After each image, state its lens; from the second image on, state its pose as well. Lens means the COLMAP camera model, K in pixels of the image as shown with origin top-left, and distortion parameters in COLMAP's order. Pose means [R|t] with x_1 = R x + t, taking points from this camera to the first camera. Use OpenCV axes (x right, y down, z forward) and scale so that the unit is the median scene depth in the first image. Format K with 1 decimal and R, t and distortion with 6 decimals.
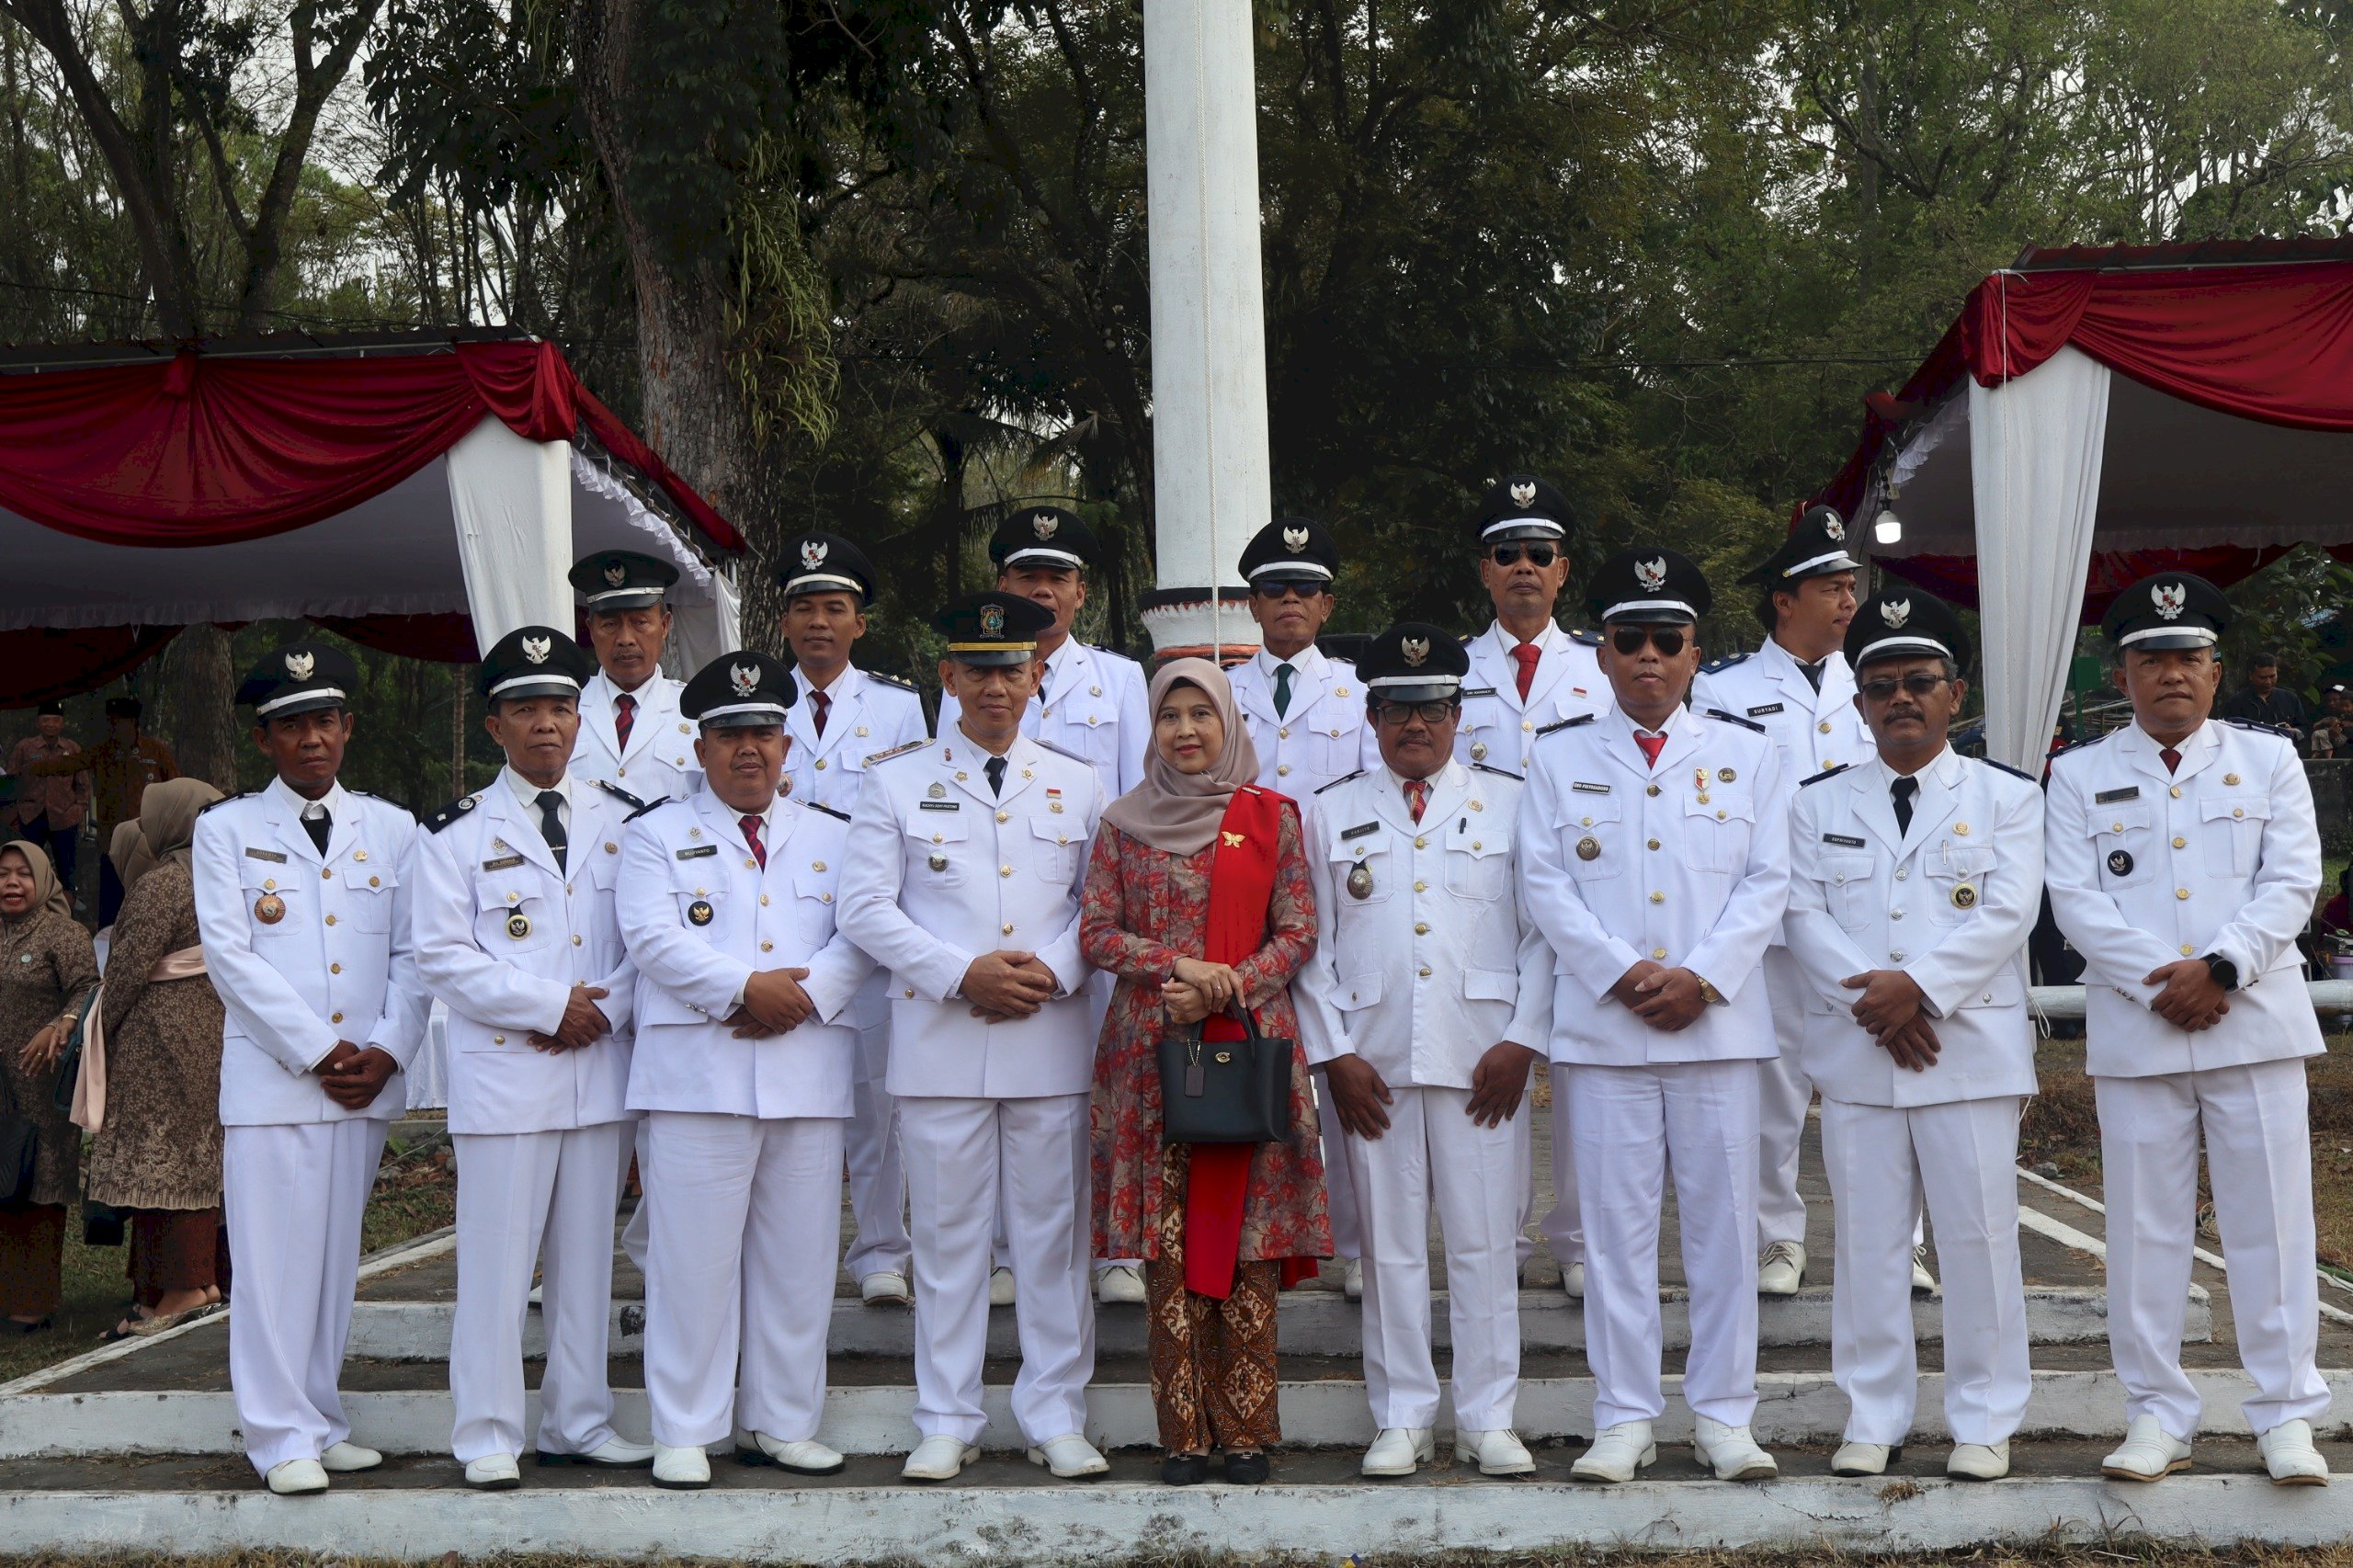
lens RADIAL K [[2755.7, 0, 1176.5], [0, 2755.7, 784.0], [0, 0, 1]] dist [-0.001618, -0.010865]
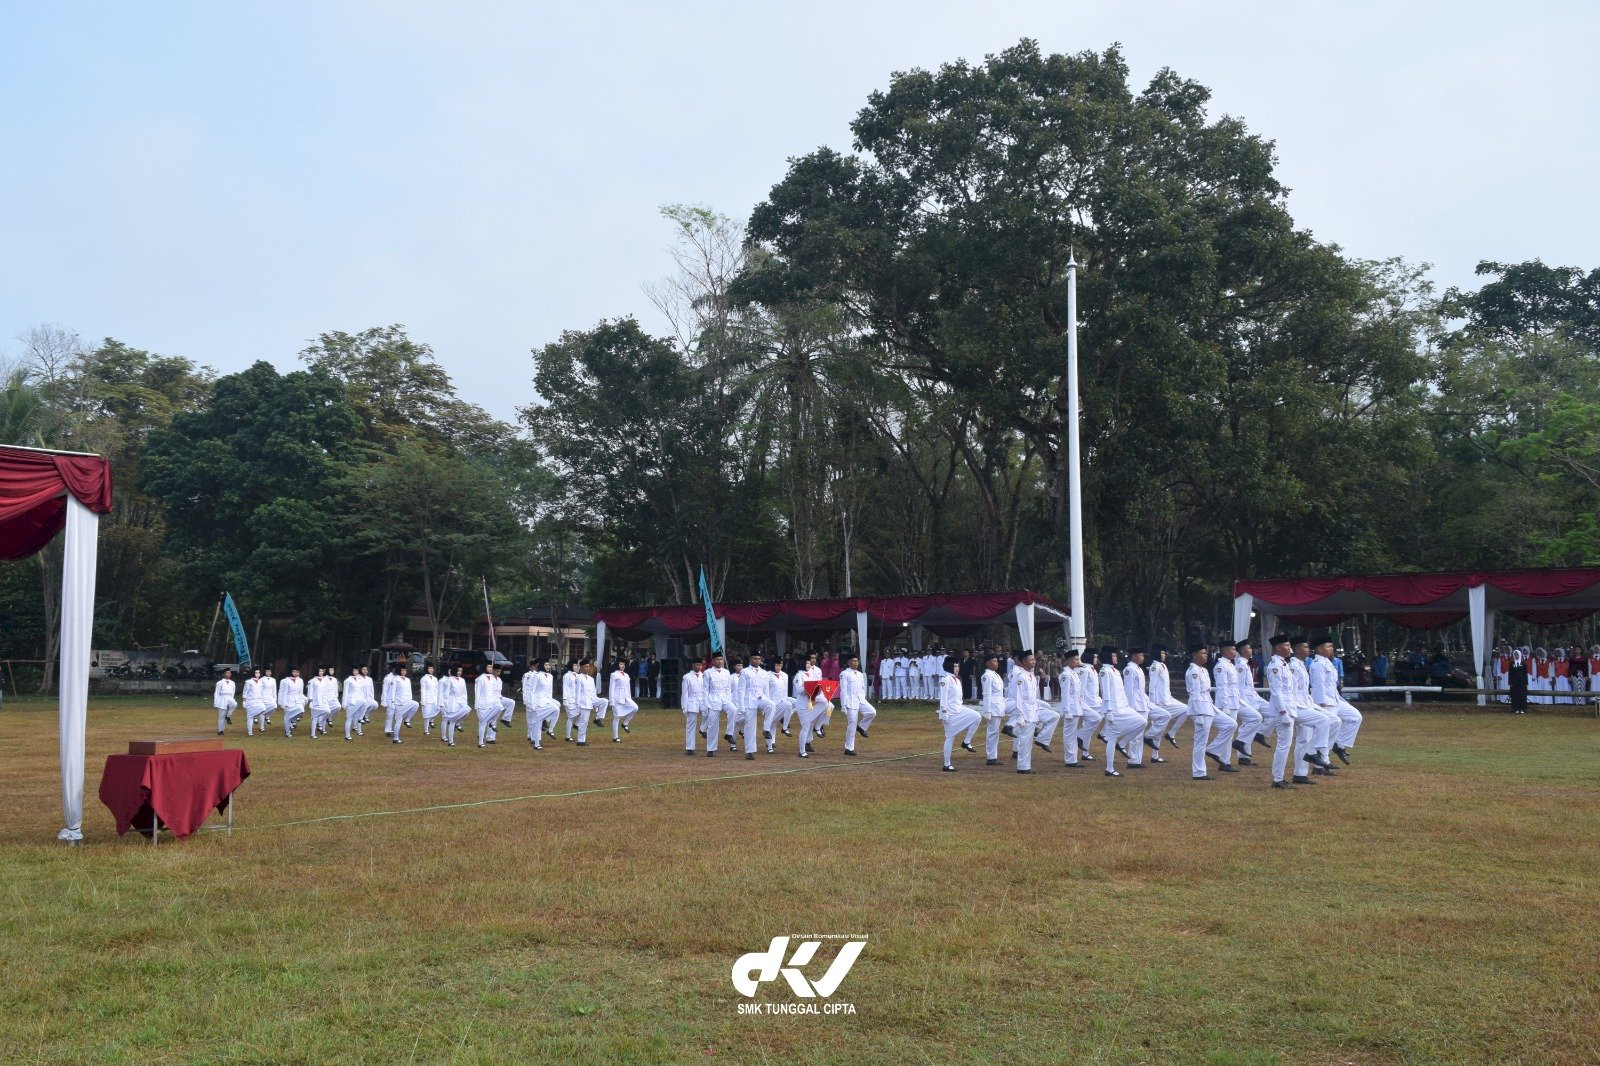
lens RADIAL K [[1248.8, 0, 800.0], [0, 1248.8, 533.0], [0, 0, 1]] dist [-0.007982, -0.004509]
pose [[0.870257, -0.027345, -0.491839, 0.562264], [-0.014215, 0.996648, -0.080562, -0.027948], [0.492394, 0.077101, 0.866951, -1.389919]]
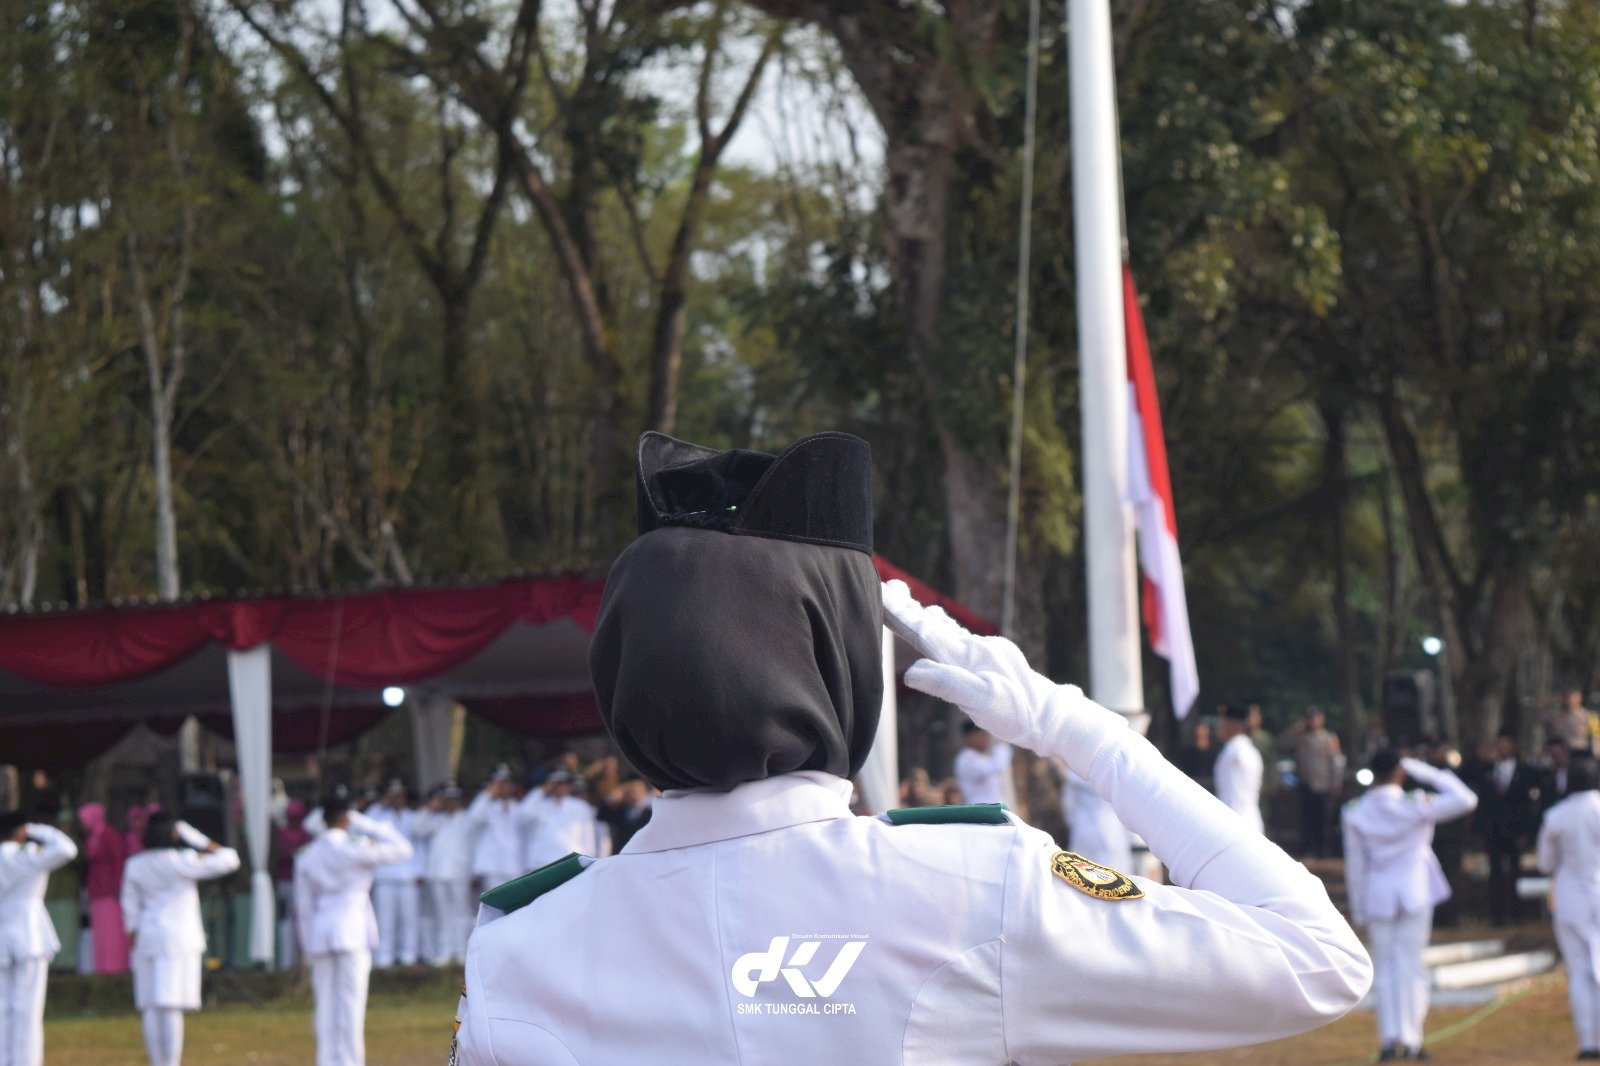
lens RADIAL K [[3639.1, 0, 800.0], [0, 3639.1, 533.0], [0, 0, 1]] dist [-0.053653, 0.059009]
pose [[0.963538, -0.028525, -0.266046, 0.271098], [0.012930, 0.998103, -0.060189, -0.015354], [0.267258, 0.054554, 0.962079, -0.996435]]
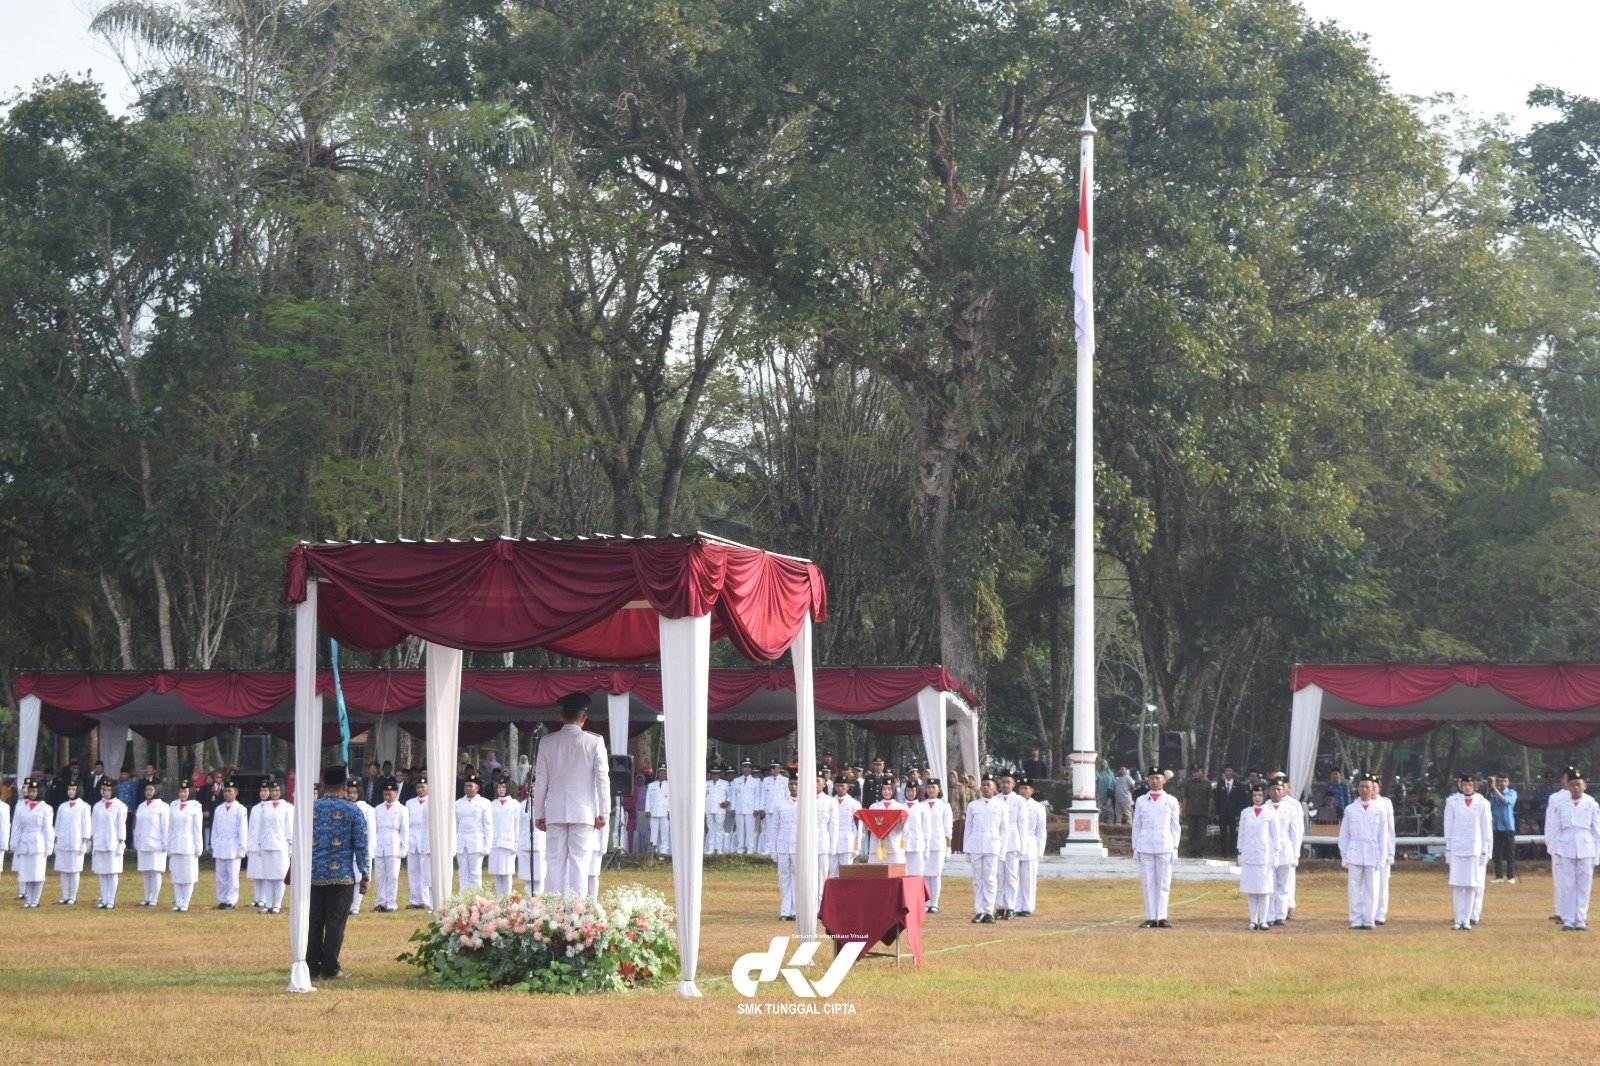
lens RADIAL K [[3113.2, 0, 800.0], [0, 3113.2, 533.0], [0, 0, 1]] dist [-0.020242, -0.094568]
pose [[0.985993, 0.023733, -0.165090, 0.213187], [-0.035194, 0.997142, -0.066845, -0.028949], [0.163031, 0.071719, 0.984011, -2.396984]]
